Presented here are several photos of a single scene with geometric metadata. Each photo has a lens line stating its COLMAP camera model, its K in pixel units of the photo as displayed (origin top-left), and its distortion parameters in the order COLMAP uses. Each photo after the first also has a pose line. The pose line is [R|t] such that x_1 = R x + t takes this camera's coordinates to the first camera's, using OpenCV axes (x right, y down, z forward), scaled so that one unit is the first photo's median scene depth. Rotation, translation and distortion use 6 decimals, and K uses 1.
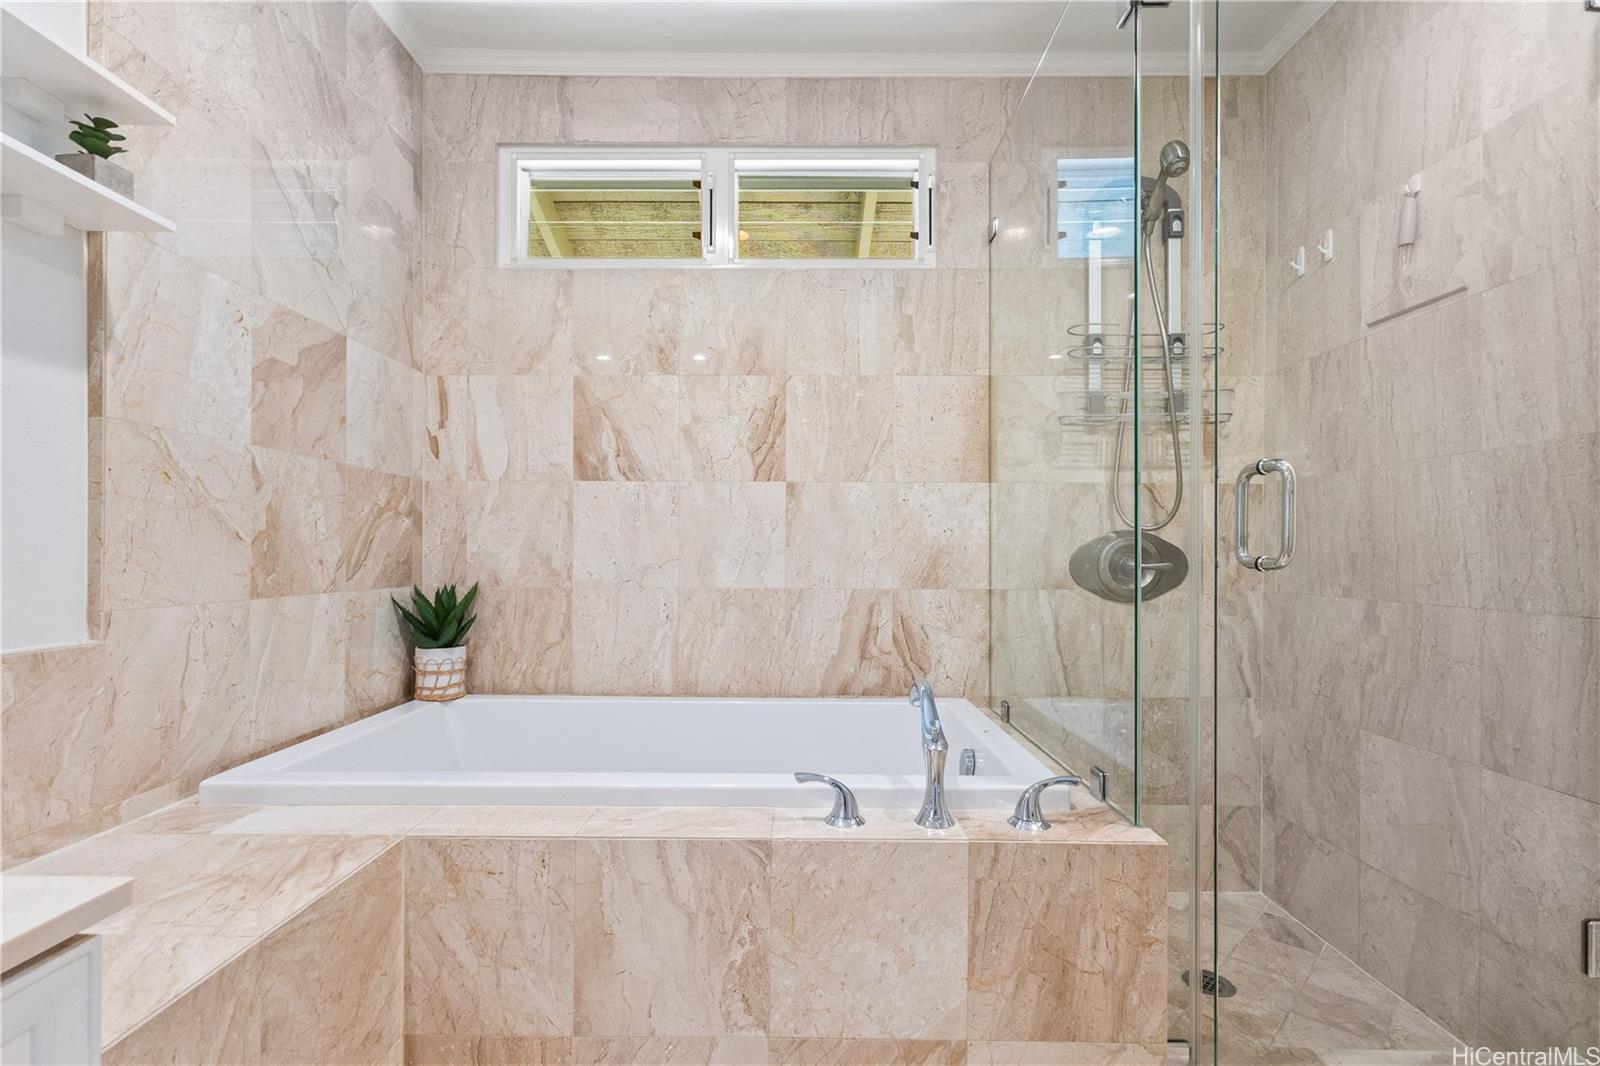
lens RADIAL K [[751.7, 0, 798.1], [0, 751.7, 574.5], [0, 0, 1]] dist [0.011248, 0.001031]
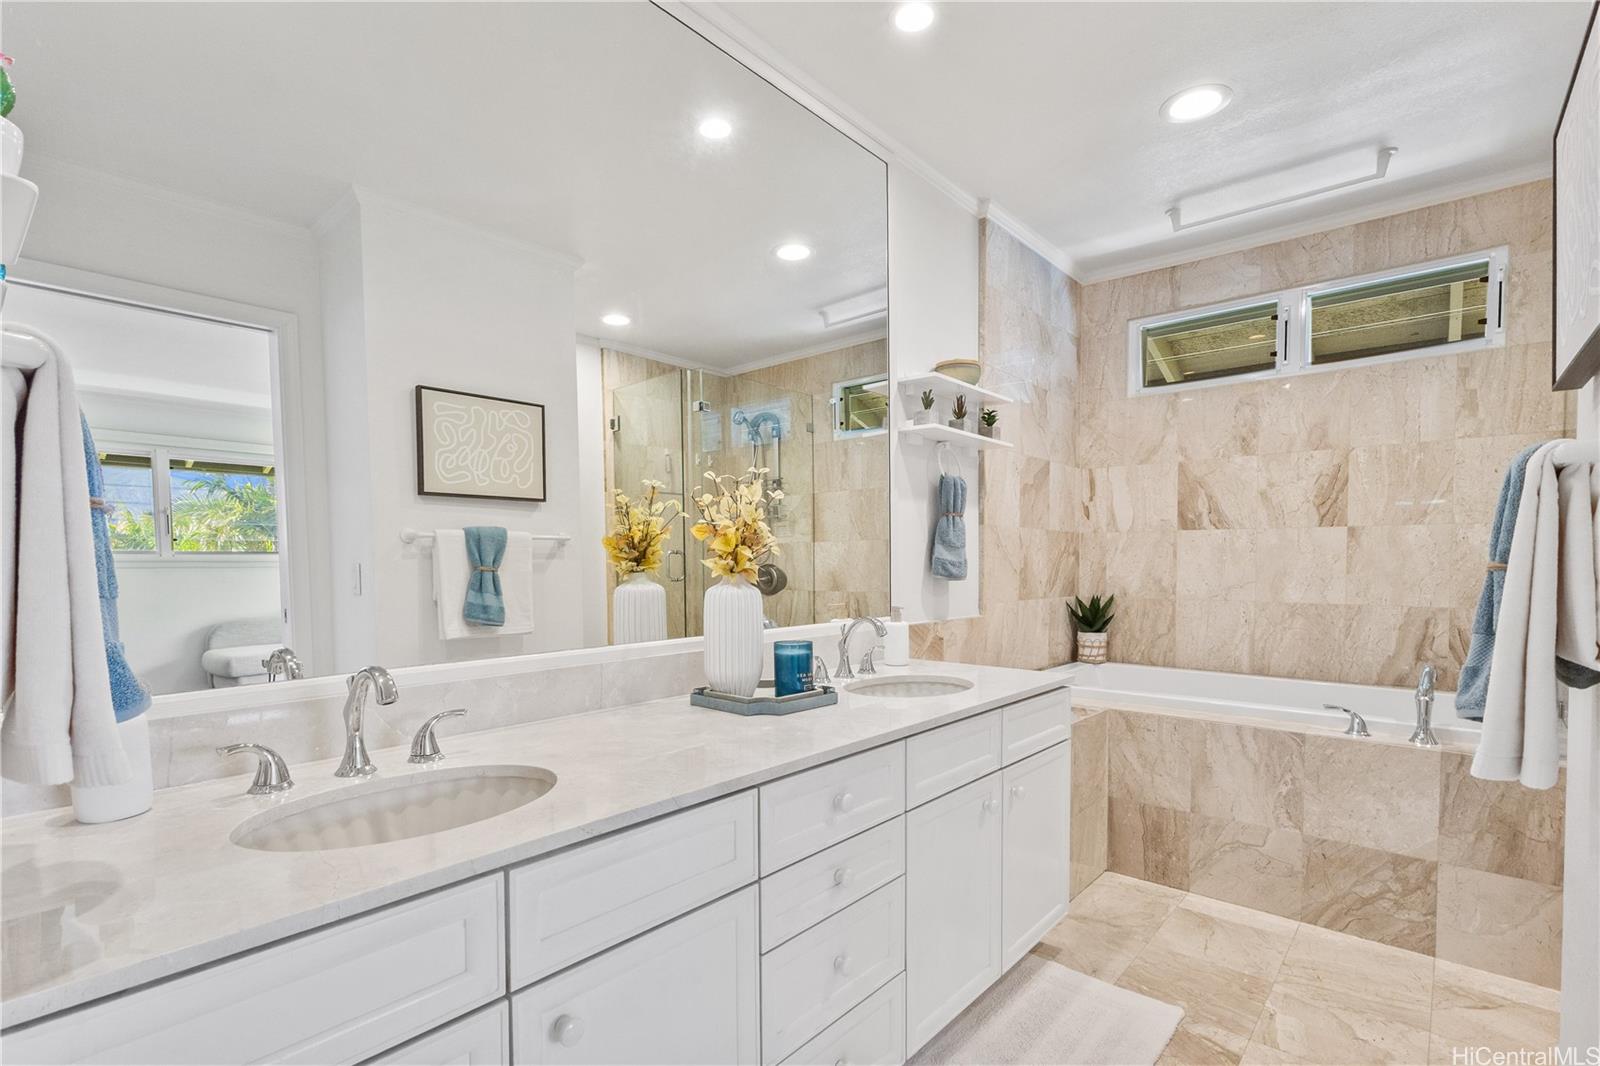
lens RADIAL K [[751.7, 0, 798.1], [0, 751.7, 574.5], [0, 0, 1]] dist [0.011248, 0.001031]
pose [[0.755039, 0.006562, -0.655647, 0.134118], [-0.015441, 0.999851, -0.007775, -0.009953], [0.655498, 0.015995, 0.755027, -0.702642]]
